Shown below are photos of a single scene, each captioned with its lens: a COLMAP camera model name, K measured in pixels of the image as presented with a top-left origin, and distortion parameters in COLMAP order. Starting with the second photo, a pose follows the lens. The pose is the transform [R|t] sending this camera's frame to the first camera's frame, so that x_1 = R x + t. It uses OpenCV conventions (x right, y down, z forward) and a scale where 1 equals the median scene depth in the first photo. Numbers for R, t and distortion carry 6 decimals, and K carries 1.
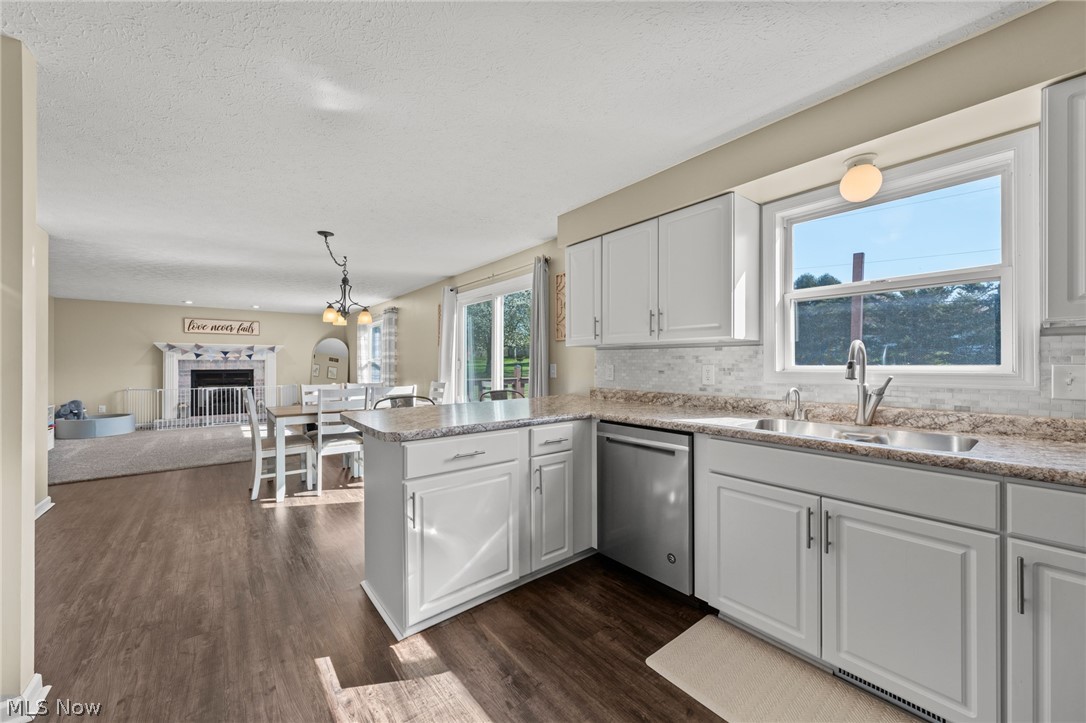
lens RADIAL K [[410.9, 0, 540.9], [0, 410.9, 362.5], [0, 0, 1]] dist [-0.001737, -0.000026]
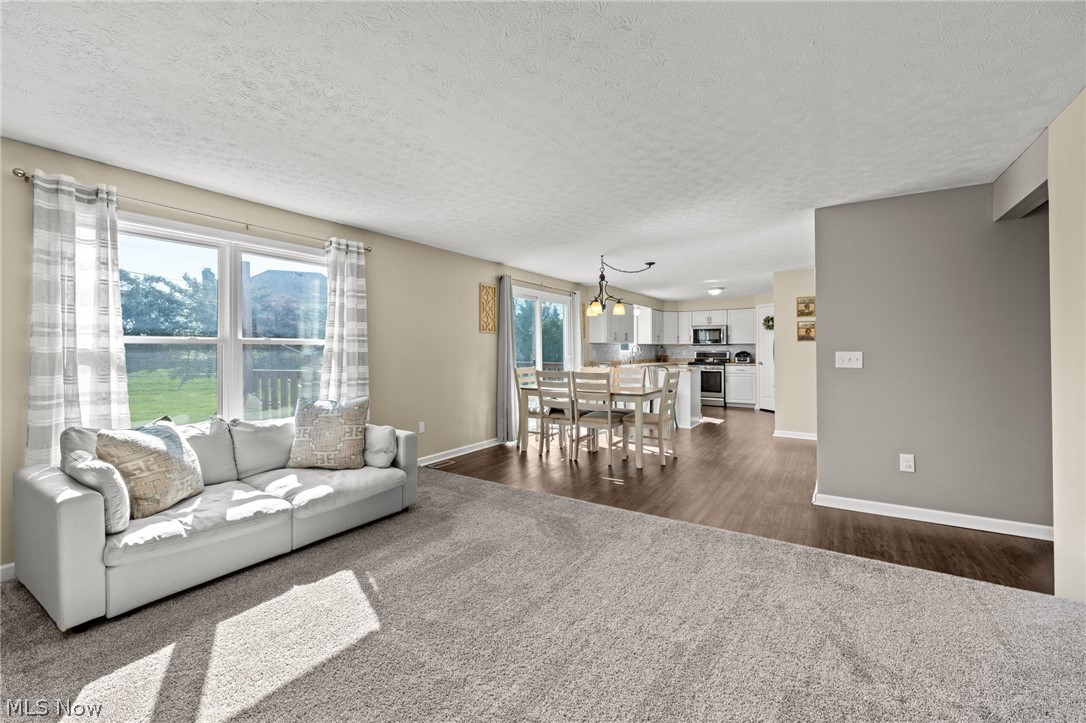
lens RADIAL K [[453.3, 0, 543.7], [0, 453.3, 345.6], [0, 0, 1]] dist [0.000131, -0.000014]
pose [[-0.321897, 0.010403, 0.946717, -1.601375], [0.000280, 0.999941, -0.010893, 0.004061], [-0.946775, -0.003241, -0.321881, 1.550877]]
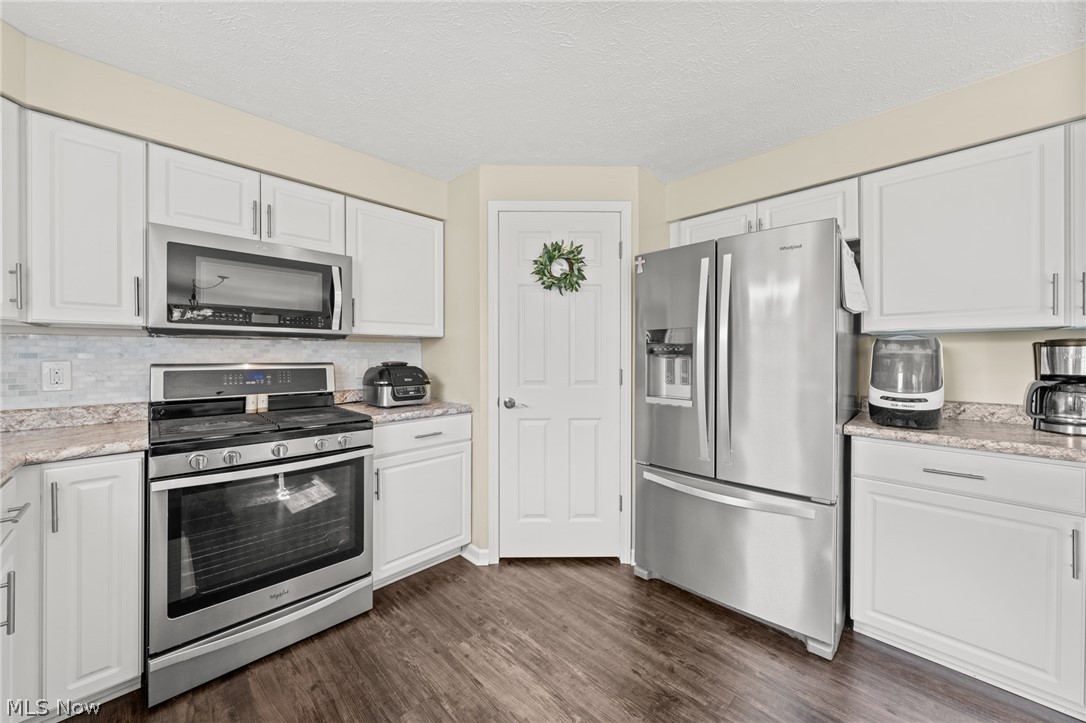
lens RADIAL K [[393.5, 0, 544.8], [0, 393.5, 356.0], [0, 0, 1]] dist [-0.000729, -0.000031]
pose [[-0.993049, 0.003907, -0.117639, 0.091321], [0.004058, 0.999991, -0.001044, -0.000102], [0.117634, -0.001514, -0.993056, 0.446038]]
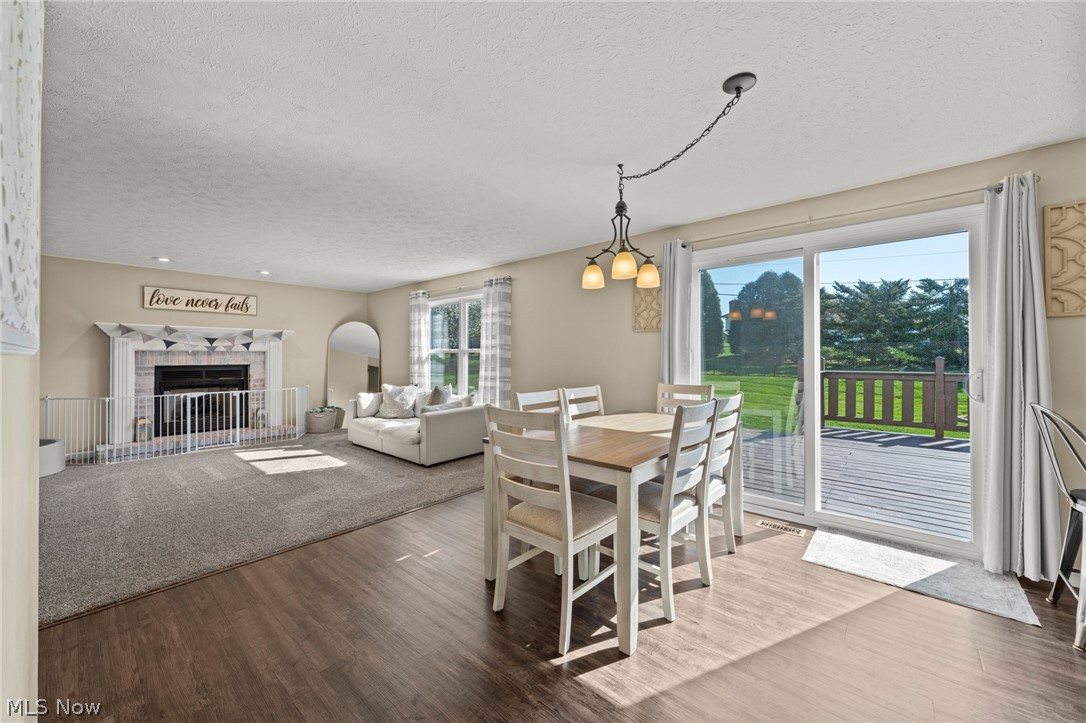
lens RADIAL K [[411.4, 0, 541.3], [0, 411.4, 354.9], [0, 0, 1]] dist [-0.001606, -0.000143]
pose [[0.983822, 0.000873, 0.179146, -0.682738], [-0.000444, 0.999997, -0.002434, 0.003401], [-0.179148, 0.002315, 0.983819, 0.466662]]
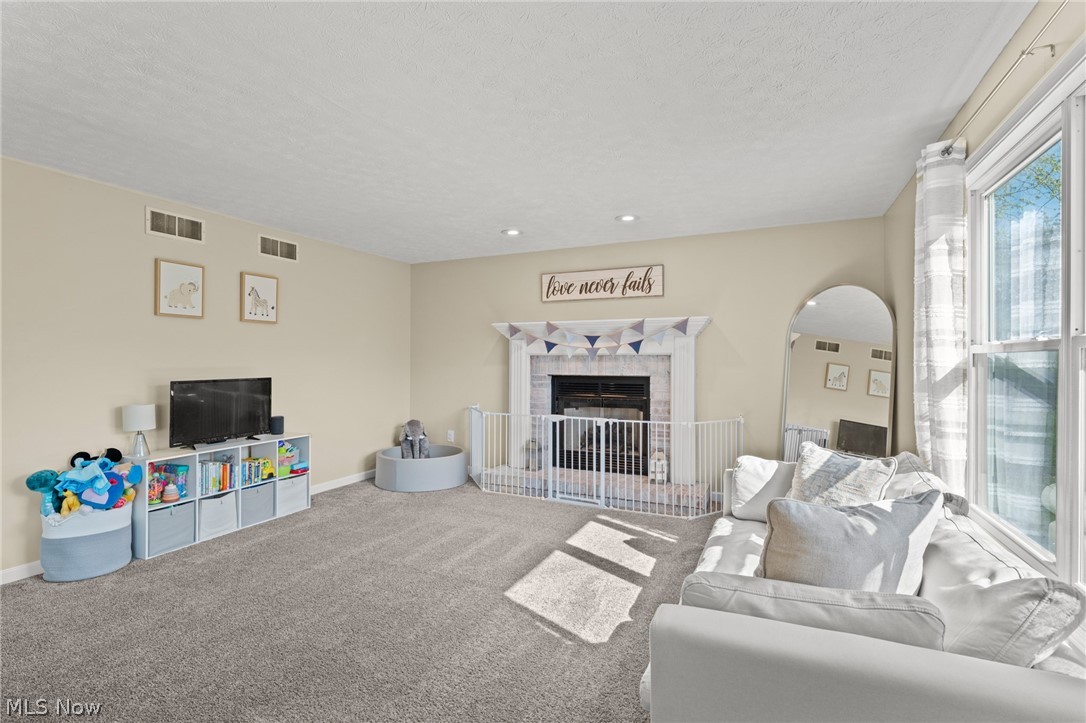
lens RADIAL K [[512.1, 0, 543.0], [0, 512.1, 361.5], [0, 0, 1]] dist [0.002852, -0.000539]
pose [[0.448358, 0.002354, -0.893851, -0.545021], [-0.001624, 0.999997, 0.001819, 0.000423], [0.893853, 0.000636, 0.448360, 1.320309]]
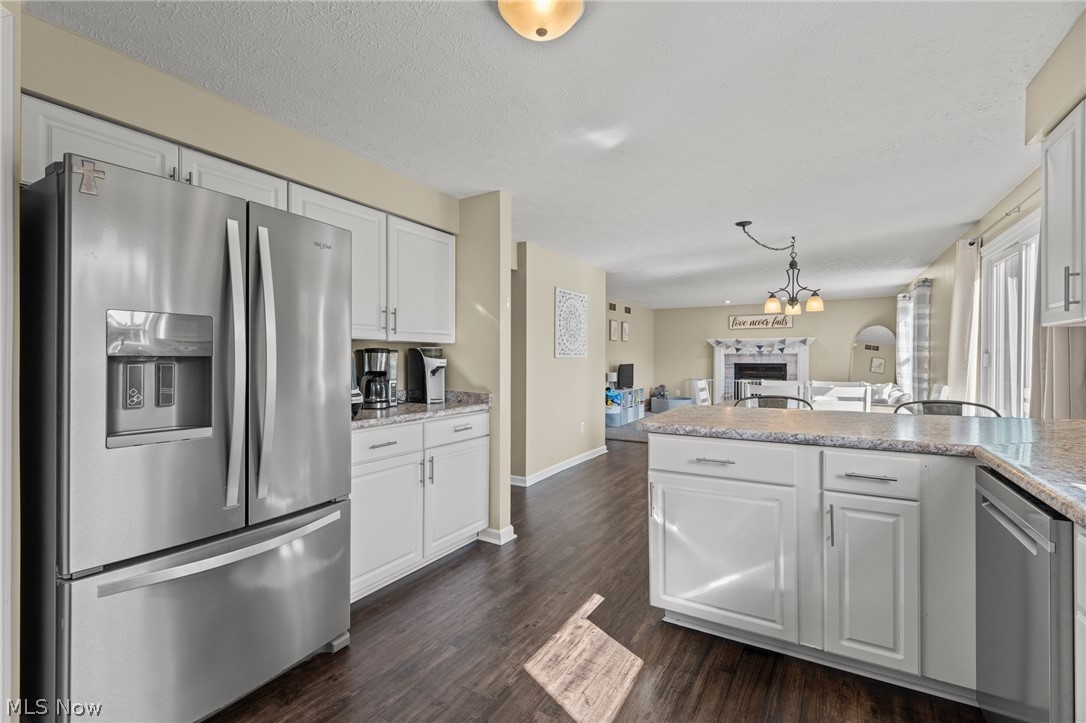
lens RADIAL K [[480.5, 0, 542.8], [0, 480.5, 358.0], [0, 0, 1]] dist [0.000877, -0.000307]
pose [[0.356401, 0.002396, -0.934330, 0.298860], [0.001947, 0.999993, 0.003307, -0.001540], [0.934331, -0.002998, 0.356394, 0.126767]]
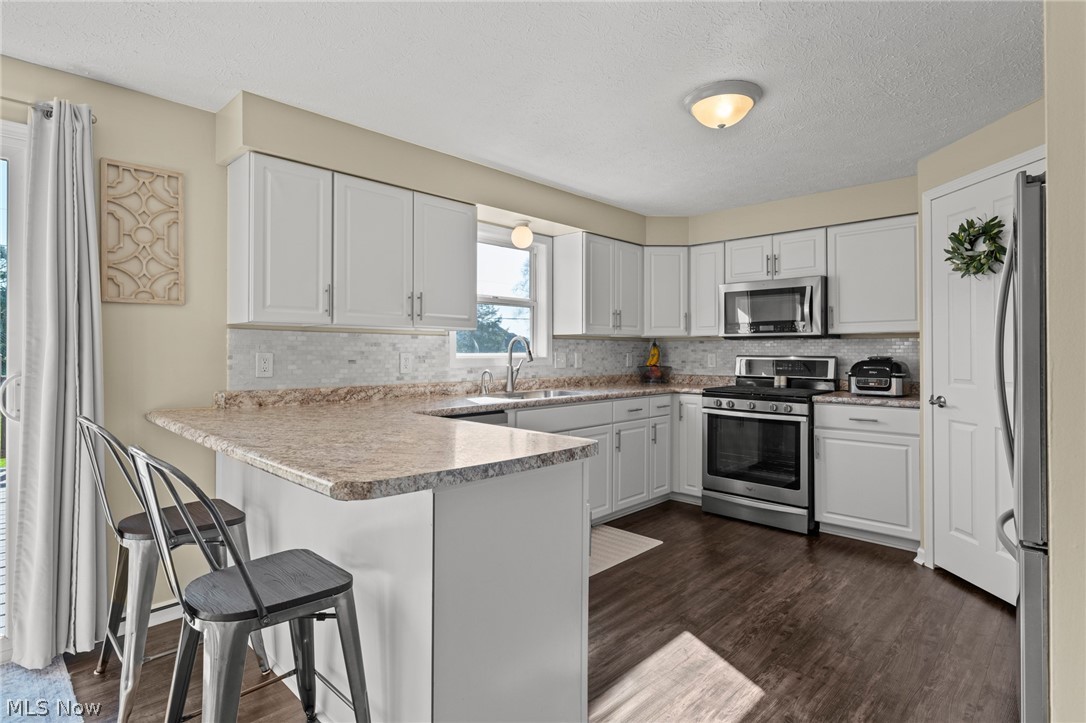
lens RADIAL K [[558.9, 0, 541.0], [0, 558.9, 348.8], [0, 0, 1]] dist [0.002703, 0.000848]
pose [[-0.131344, 0.007025, 0.991312, -0.563960], [-0.003090, 0.999967, -0.007496, 0.003040], [-0.991332, -0.004047, -0.131318, 0.506513]]
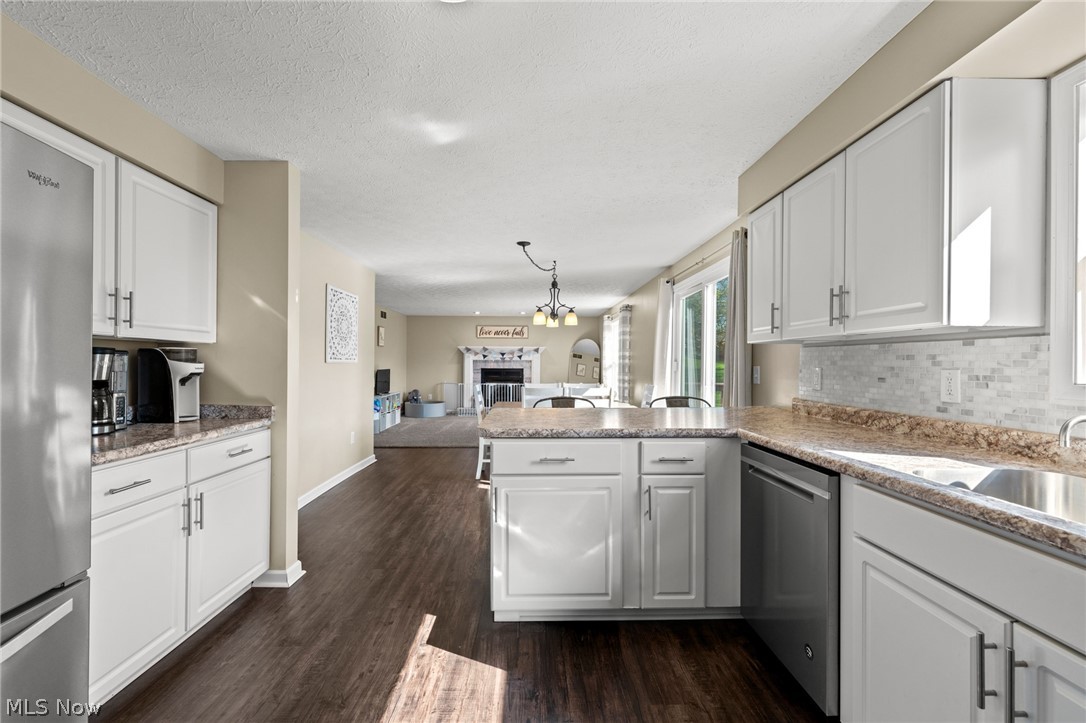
lens RADIAL K [[457.4, 0, 541.5], [0, 457.4, 363.6], [0, 0, 1]] dist [-0.001083, -0.000224]
pose [[0.796541, 0.005744, -0.604557, 0.197753], [-0.005210, 0.999983, 0.002637, -0.001167], [0.604562, 0.001049, 0.796557, 0.059013]]
